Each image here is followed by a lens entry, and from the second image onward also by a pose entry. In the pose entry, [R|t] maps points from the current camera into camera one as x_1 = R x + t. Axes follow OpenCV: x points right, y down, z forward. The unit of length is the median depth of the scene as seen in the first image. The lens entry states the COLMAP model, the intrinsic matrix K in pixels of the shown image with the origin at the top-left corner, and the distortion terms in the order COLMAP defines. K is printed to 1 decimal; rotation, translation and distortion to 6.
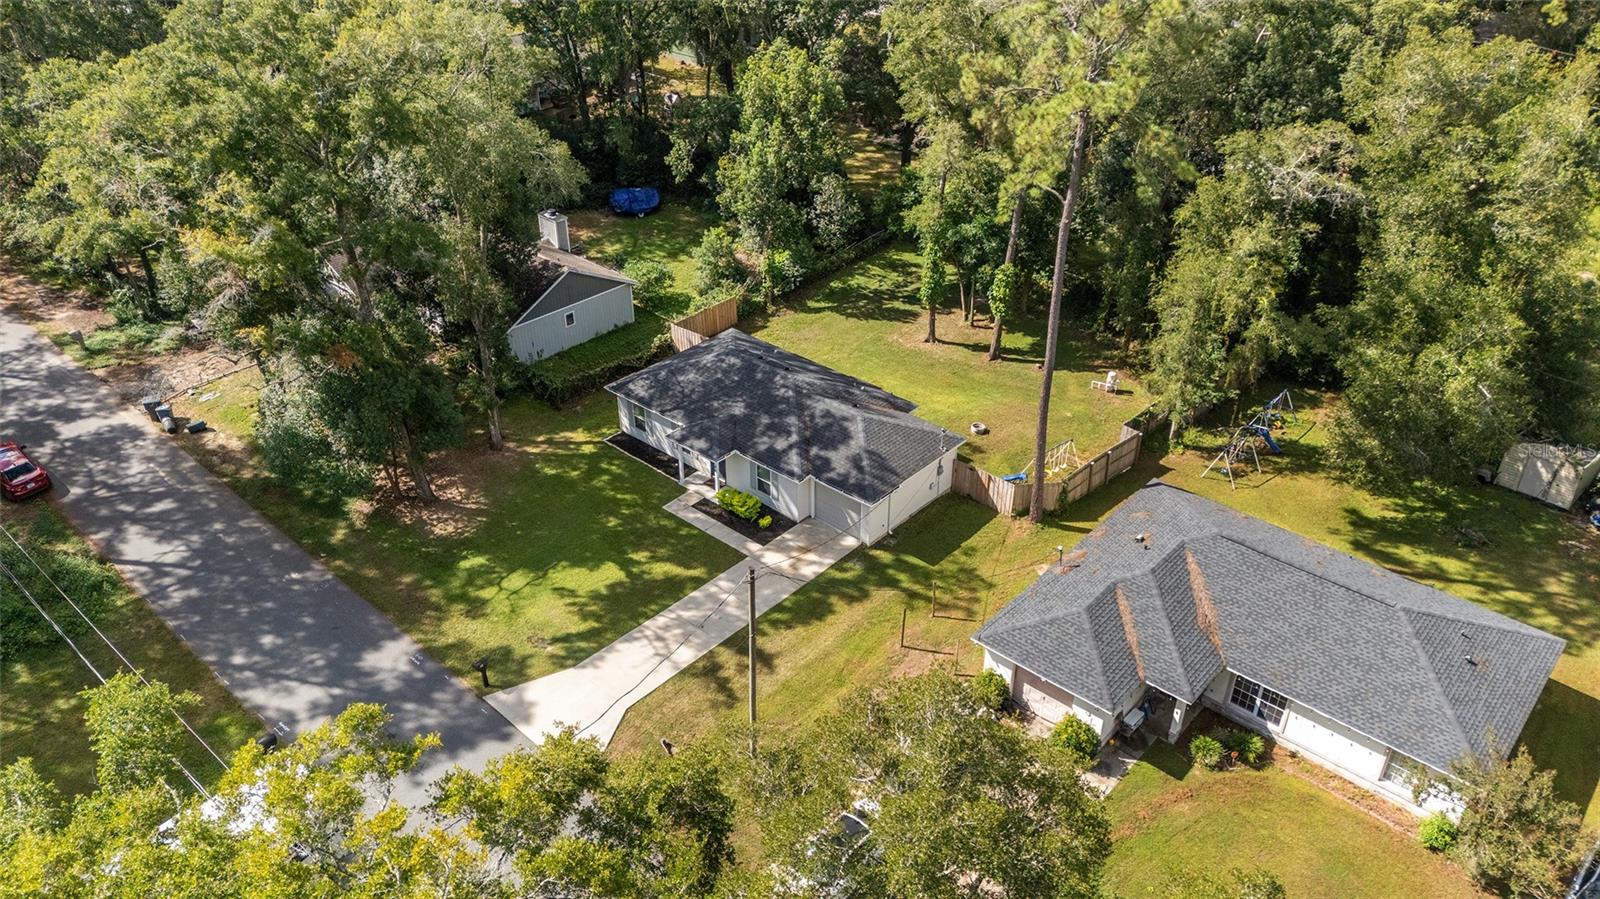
lens RADIAL K [[1201.5, 0, 801.3], [0, 1201.5, 450.4], [0, 0, 1]] dist [0.032817, -0.000842]
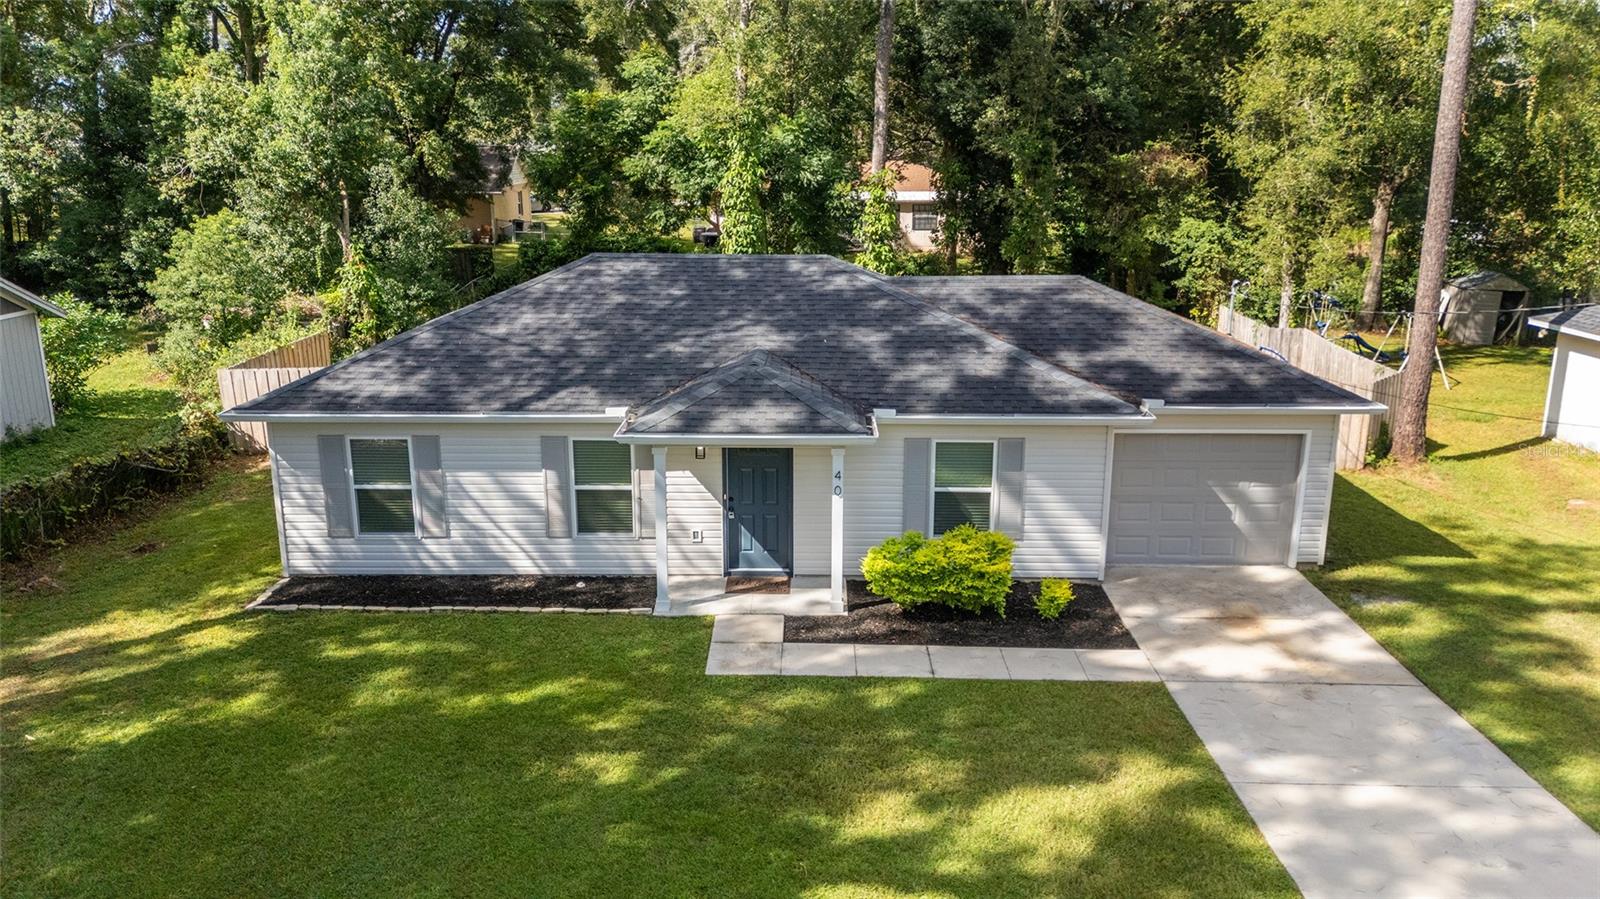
lens RADIAL K [[1201.5, 0, 794.5], [0, 1201.5, 448.2], [0, 0, 1]] dist [0.032817, -0.000842]
pose [[0.761164, -0.163777, 0.627540, -0.274401], [0.347166, 0.920183, -0.180938, 0.059711], [-0.547818, 0.355584, 0.757268, 0.818526]]
